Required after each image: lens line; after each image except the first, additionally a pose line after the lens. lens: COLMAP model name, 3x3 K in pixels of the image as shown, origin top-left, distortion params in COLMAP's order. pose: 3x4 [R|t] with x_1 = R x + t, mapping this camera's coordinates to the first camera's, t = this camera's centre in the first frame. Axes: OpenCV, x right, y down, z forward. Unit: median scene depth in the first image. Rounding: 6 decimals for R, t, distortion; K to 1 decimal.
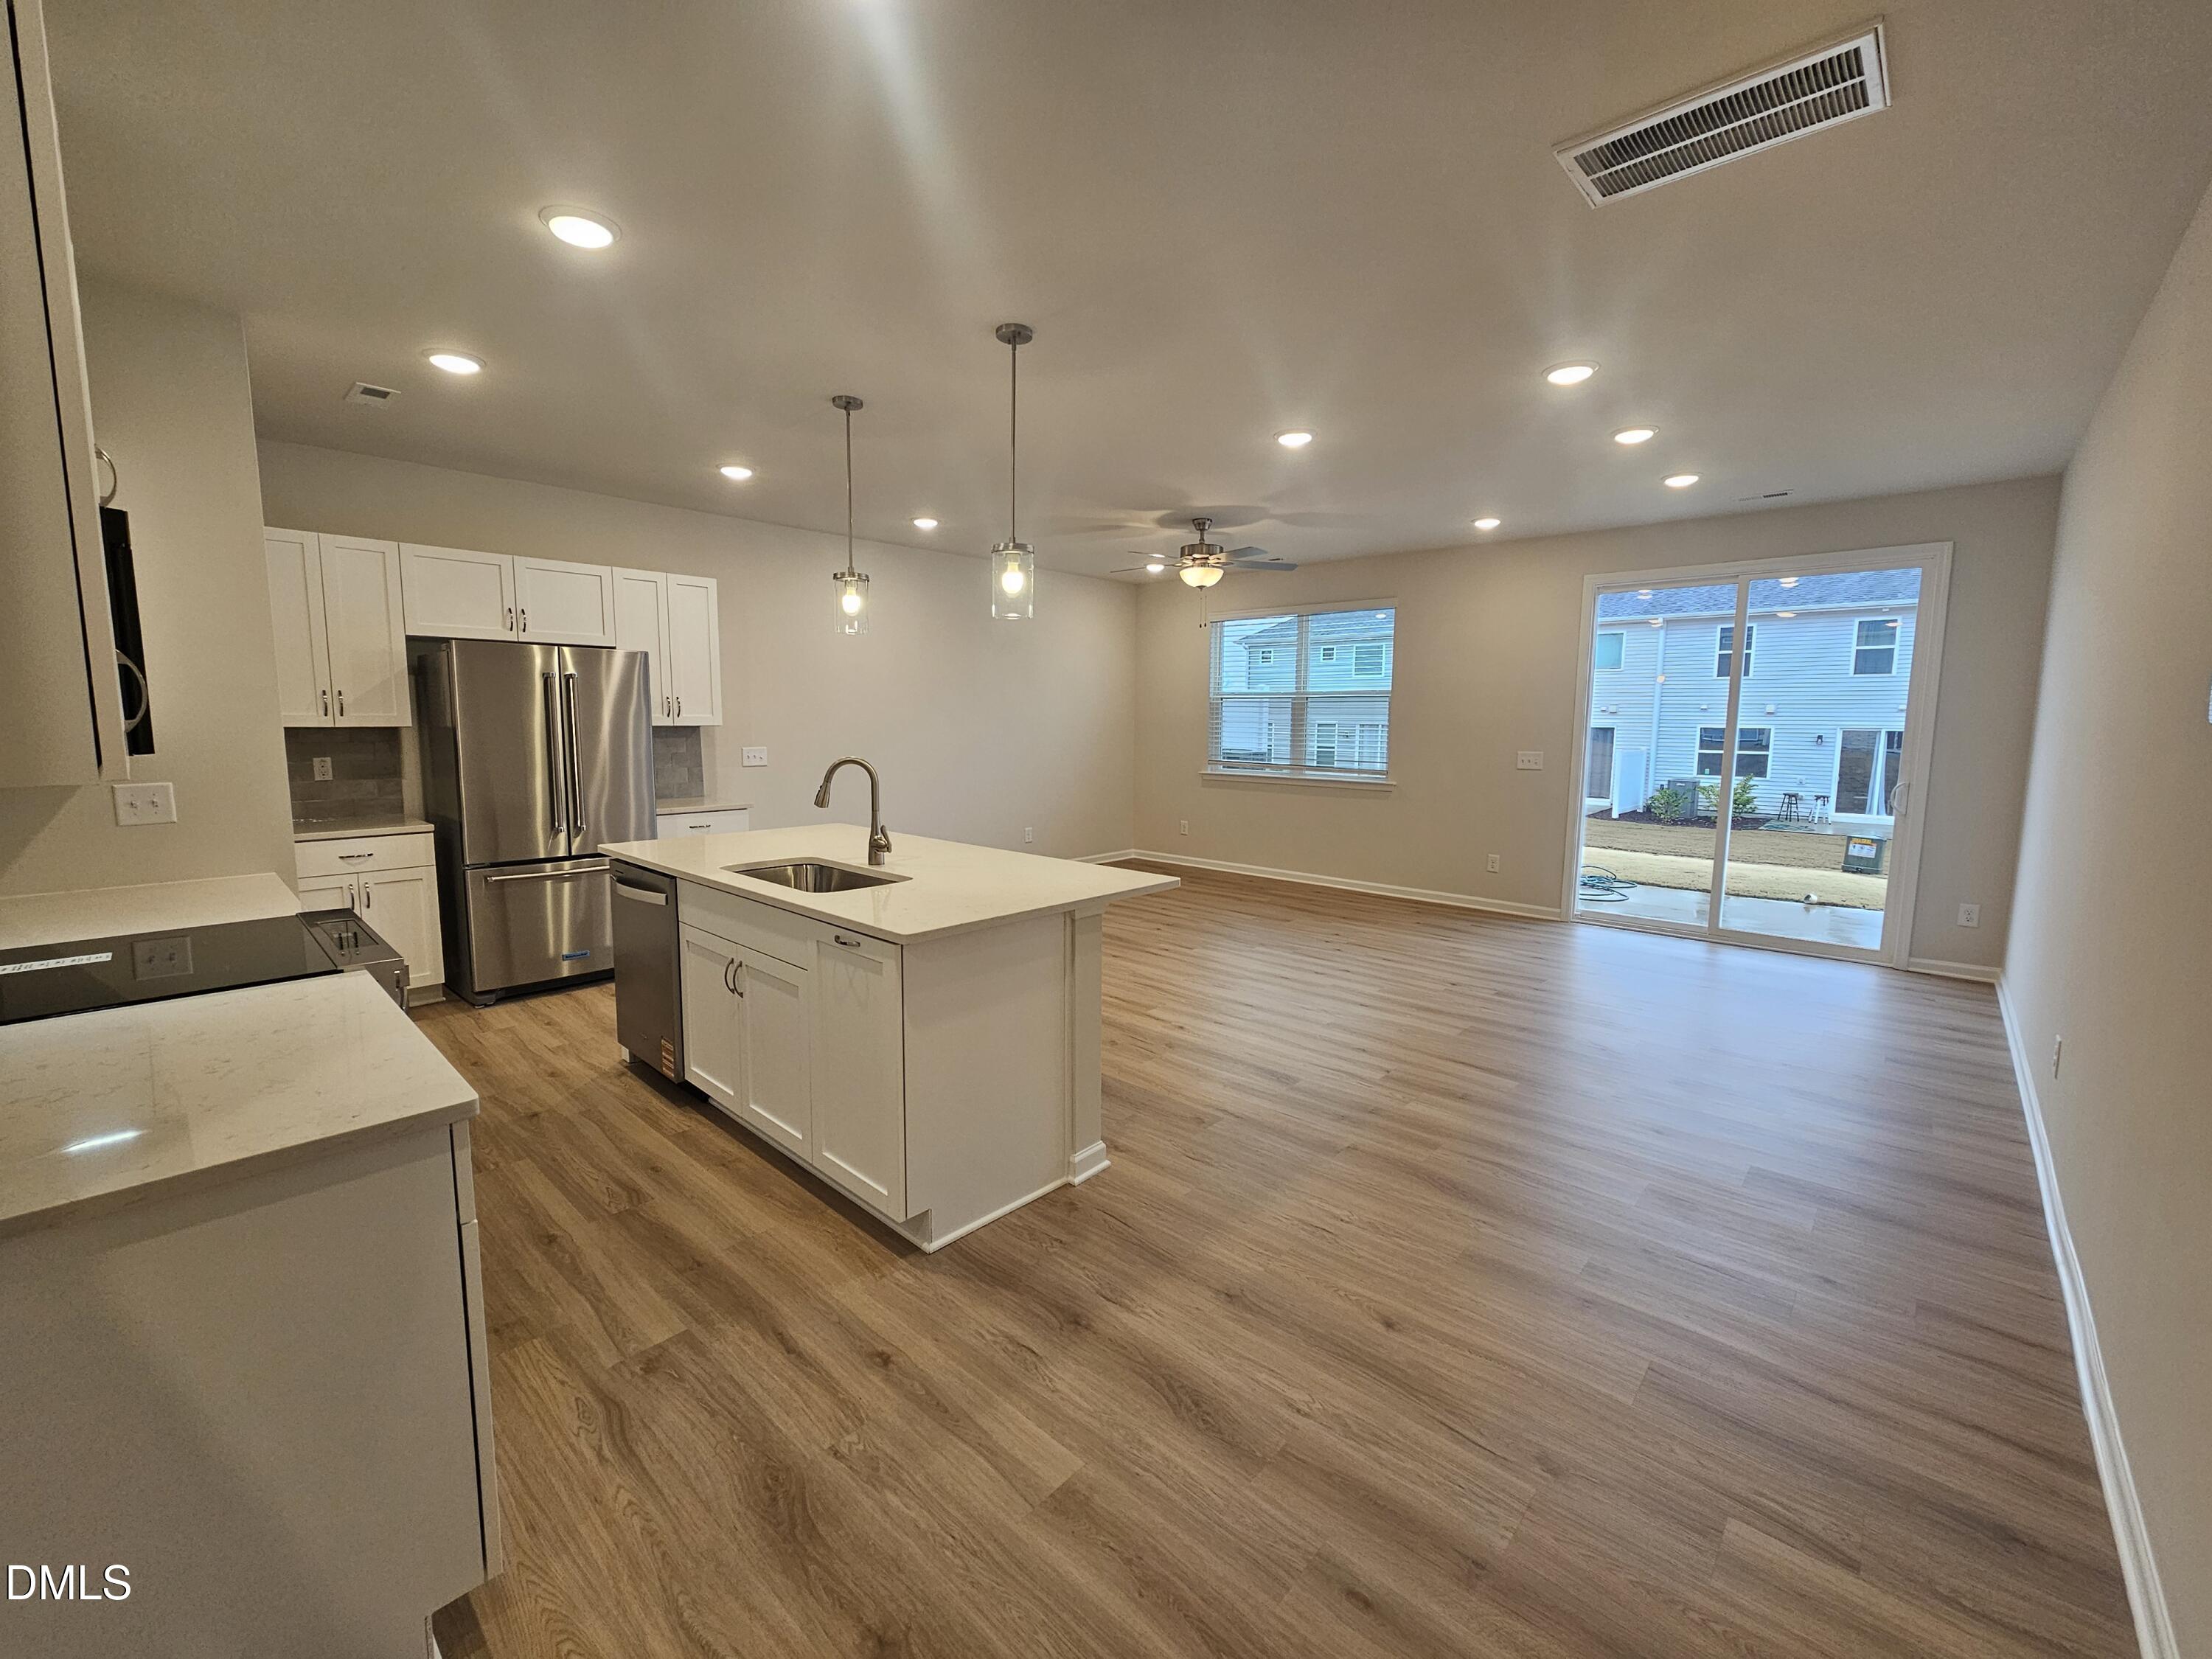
lens RADIAL K [[900.5, 0, 1105.2], [0, 900.5, 824.2], [0, 0, 1]] dist [-0.000274, -0.000414]
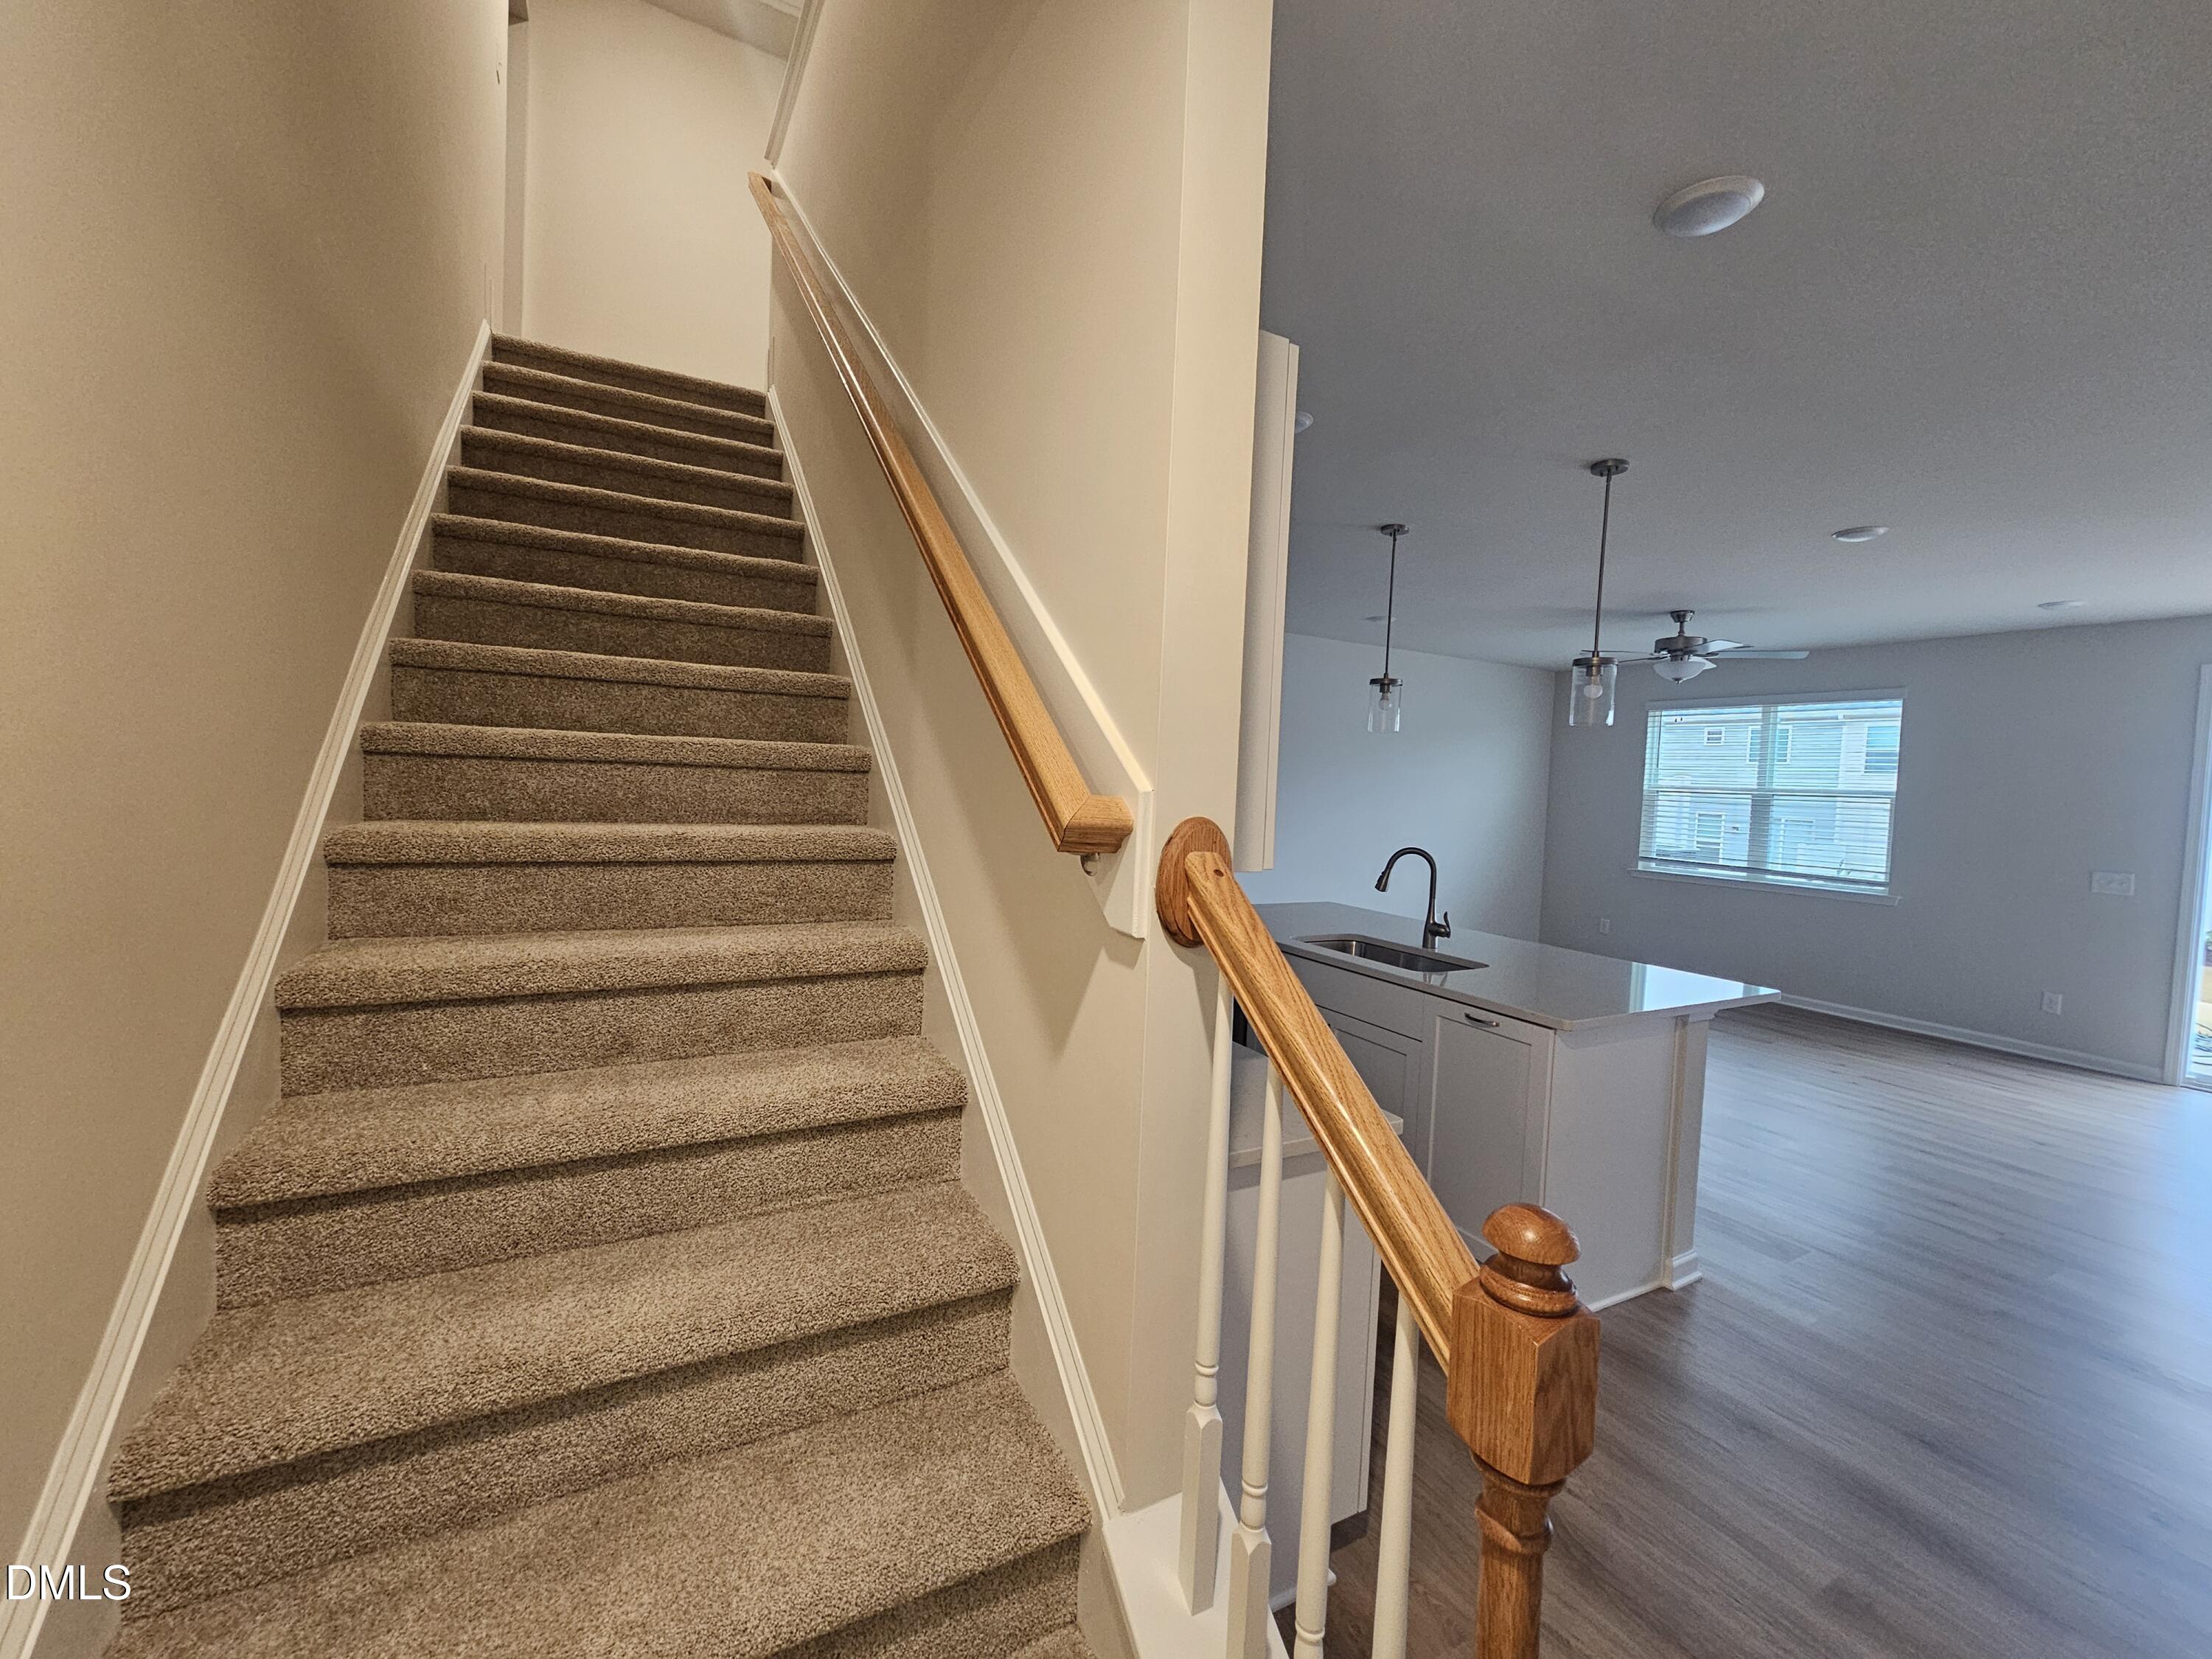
lens RADIAL K [[900.5, 0, 1103.1], [0, 900.5, 825.1], [0, 0, 1]] dist [-0.000274, -0.000414]
pose [[0.946266, 0.048347, -0.319753, -0.176016], [-0.073189, 0.995123, -0.066127, -0.000815], [0.314997, 0.085976, 0.945190, -0.099986]]
